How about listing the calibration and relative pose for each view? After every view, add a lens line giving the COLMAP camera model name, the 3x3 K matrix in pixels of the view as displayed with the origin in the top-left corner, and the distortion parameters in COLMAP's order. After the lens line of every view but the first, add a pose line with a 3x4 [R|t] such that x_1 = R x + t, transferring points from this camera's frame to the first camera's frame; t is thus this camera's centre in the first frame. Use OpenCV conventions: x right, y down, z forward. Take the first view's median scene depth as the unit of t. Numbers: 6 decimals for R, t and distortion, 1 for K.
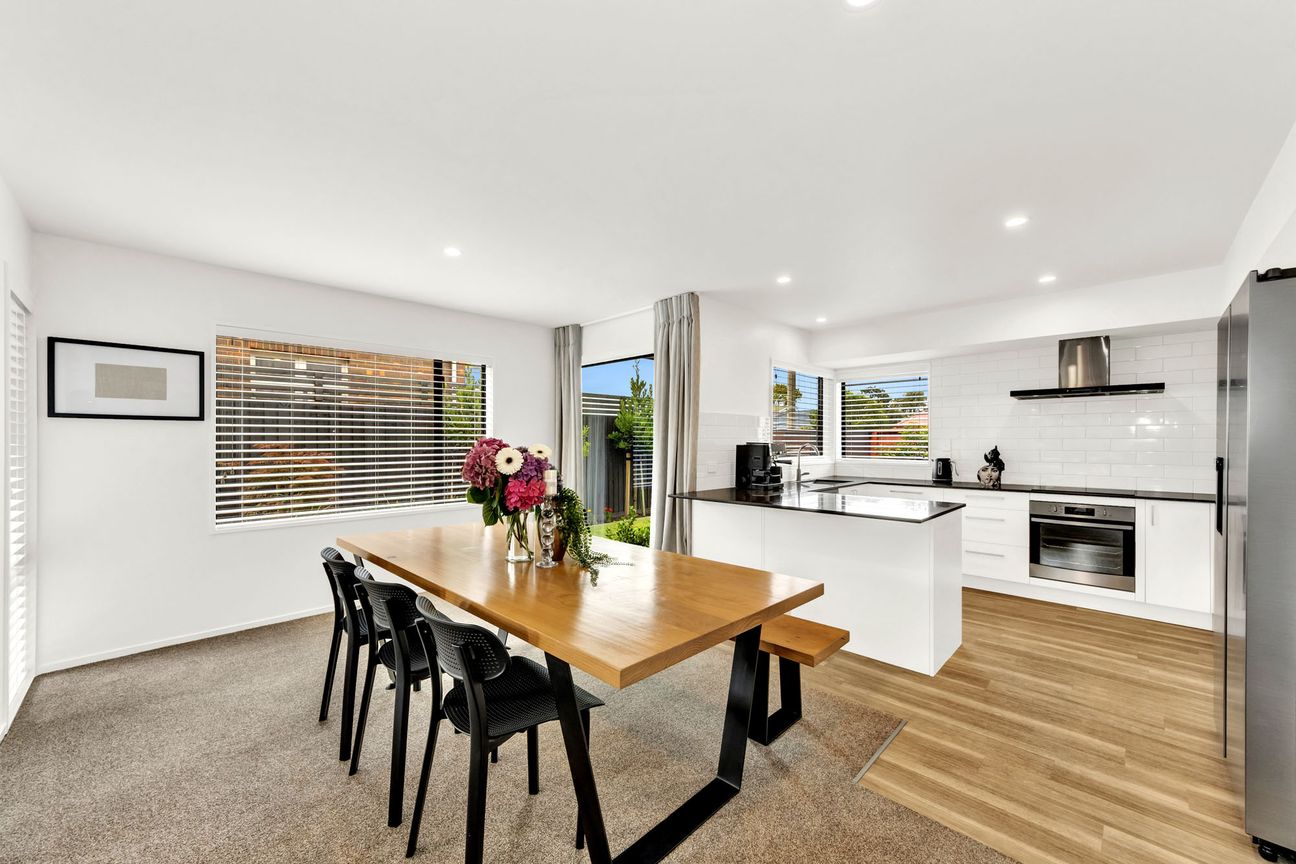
lens RADIAL K [[496.3, 0, 646.7], [0, 496.3, 438.9], [0, 0, 1]] dist [-0.002294, -0.000358]
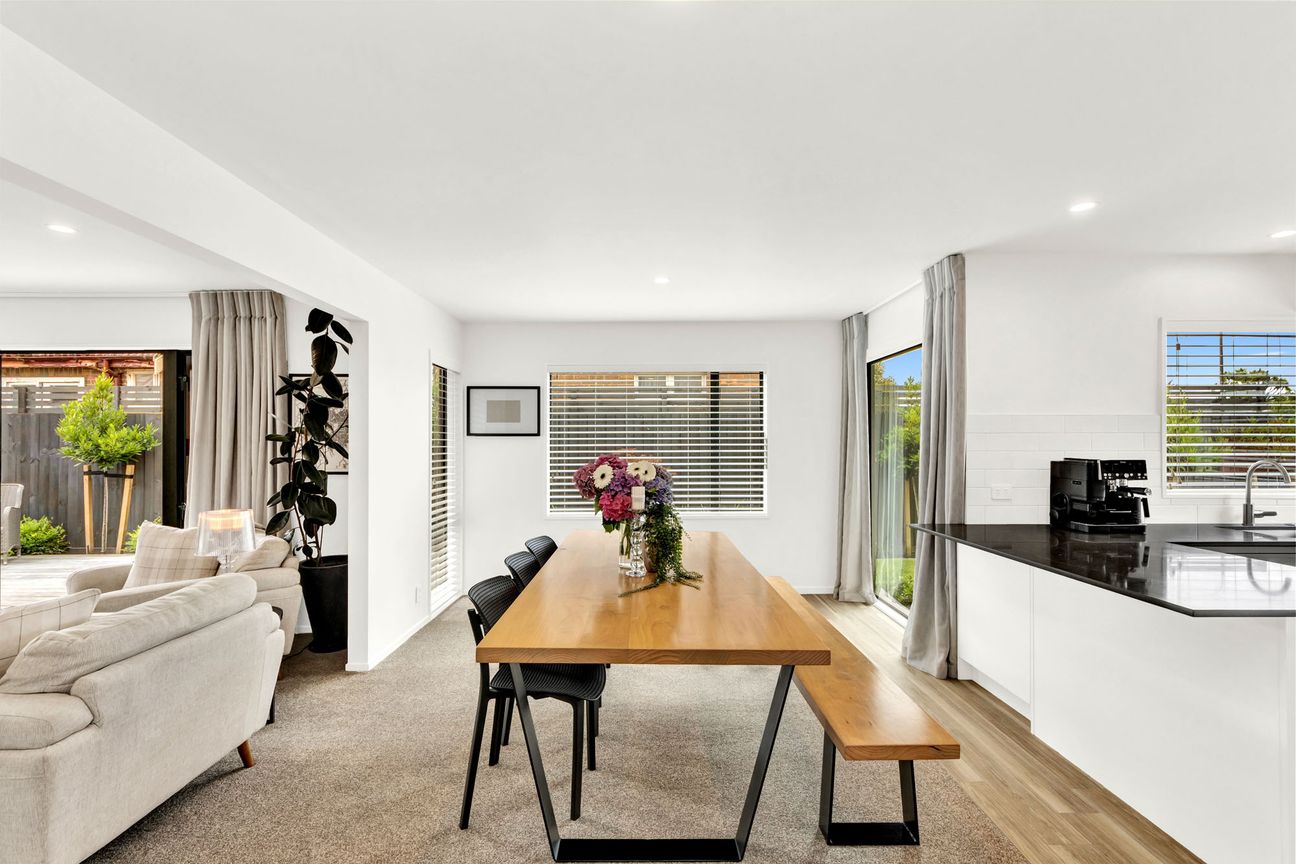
lens RADIAL K [[565.4, 0, 646.7], [0, 565.4, 439.3], [0, 0, 1]] dist [0.015875, -0.000169]
pose [[0.713026, -0.005160, -0.701118, 0.341253], [0.004414, 0.999986, -0.002870, -0.018072], [0.701123, -0.001048, 0.713039, 0.068372]]
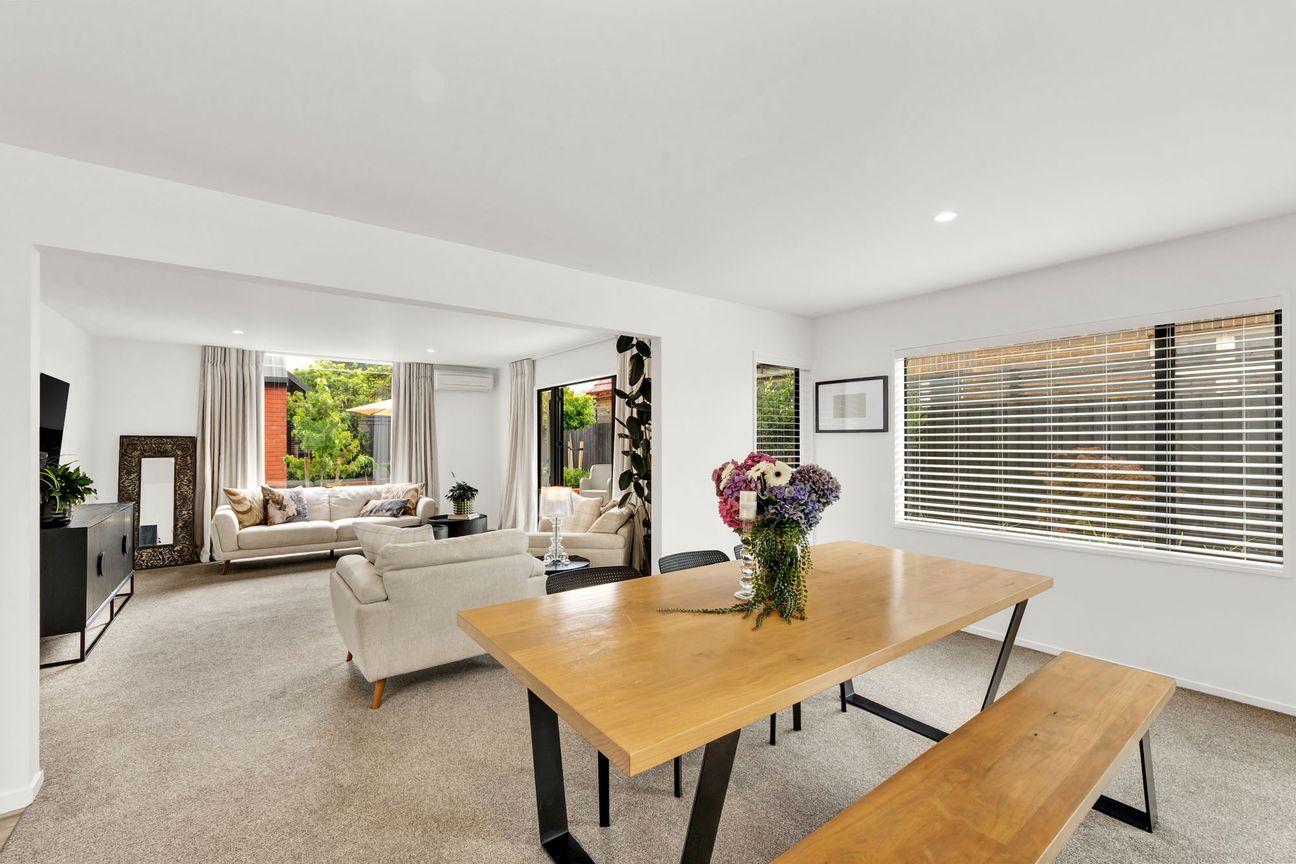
lens RADIAL K [[543.6, 0, 653.1], [0, 543.6, 437.0], [0, 0, 1]] dist [0.001908, 0.000010]
pose [[-0.127627, -0.007167, -0.991796, 0.403394], [0.005397, 0.999954, -0.007920, -0.014180], [0.991808, -0.006363, -0.127583, 0.490140]]
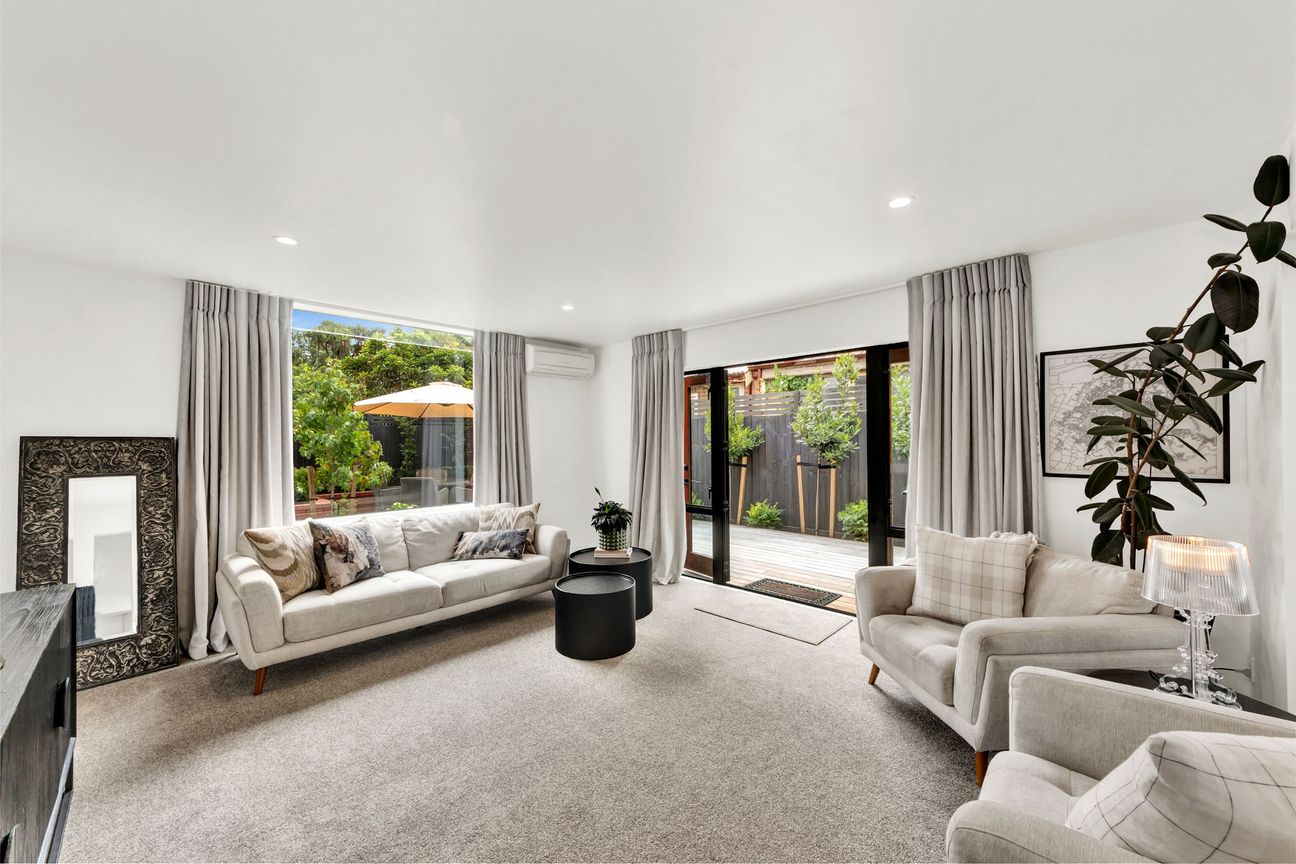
lens RADIAL K [[487.6, 0, 647.4], [0, 487.6, 437.4], [0, 0, 1]] dist [0.000732, 0.000366]
pose [[0.028923, -0.006230, -0.999562, -0.142185], [0.013238, 0.999895, -0.005849, -0.020759], [0.999494, -0.013063, 0.029002, -0.244691]]
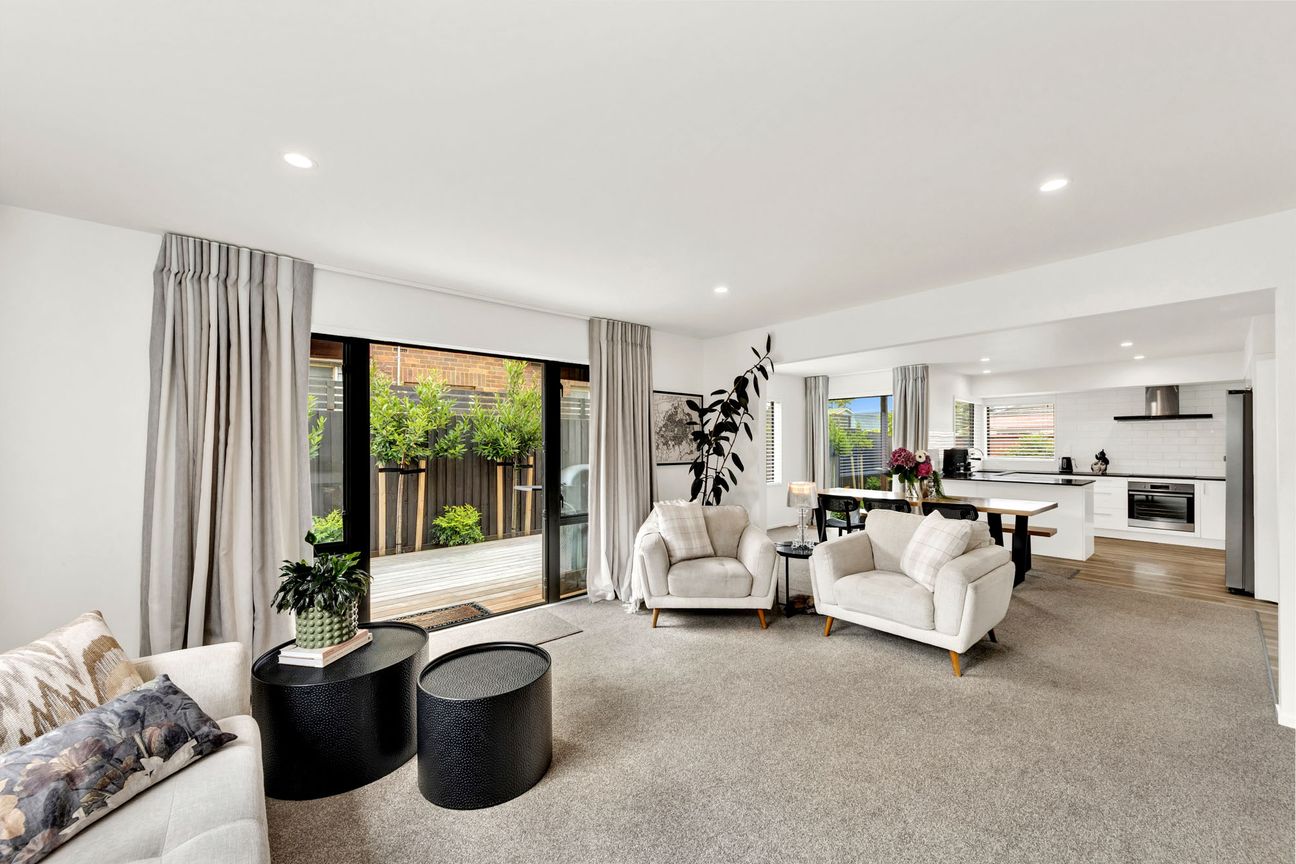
lens RADIAL K [[487.6, 0, 647.4], [0, 487.6, 437.4], [0, 0, 1]] dist [0.000732, 0.000366]
pose [[0.997038, -0.001921, -0.076884, -0.753026], [0.001500, 0.999984, -0.005523, -0.021547], [0.076893, 0.005391, 0.997025, -0.810903]]
